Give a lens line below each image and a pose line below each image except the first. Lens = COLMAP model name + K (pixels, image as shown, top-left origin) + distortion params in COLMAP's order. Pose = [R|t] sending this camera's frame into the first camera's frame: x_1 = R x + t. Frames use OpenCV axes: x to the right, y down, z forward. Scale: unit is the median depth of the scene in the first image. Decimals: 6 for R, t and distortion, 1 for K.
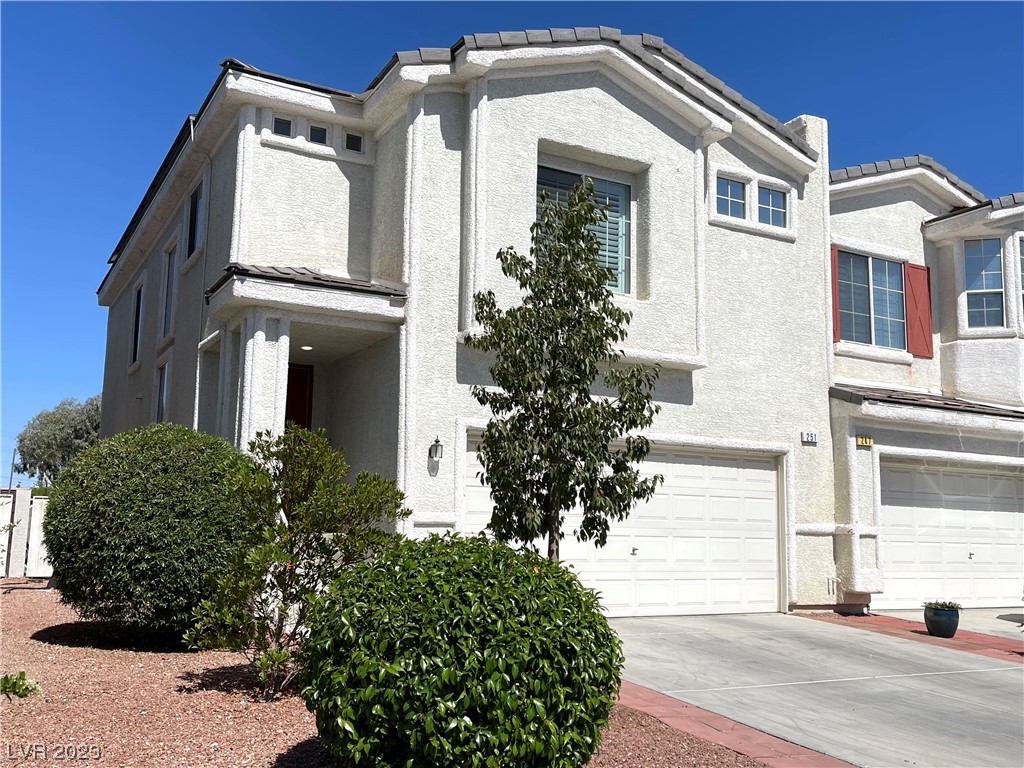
lens RADIAL K [[953.8, 0, 513.1], [0, 953.8, 376.3], [0, 0, 1]] dist [0.019293, 0.000000]
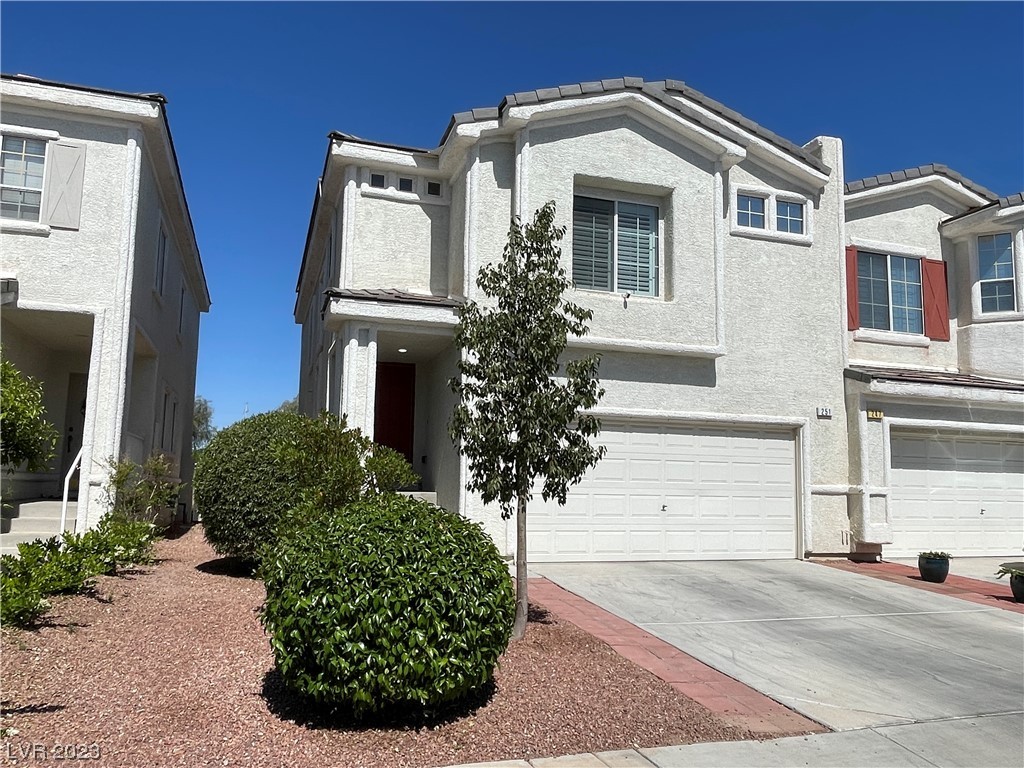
lens RADIAL K [[744.8, 0, 508.1], [0, 744.8, 391.8], [0, 0, 1]] dist [0.001088, -0.025130]
pose [[0.981618, -0.023757, -0.189372, 0.114369], [0.029550, 0.999176, 0.027828, 0.002505], [0.188555, -0.032912, 0.981511, 0.031454]]
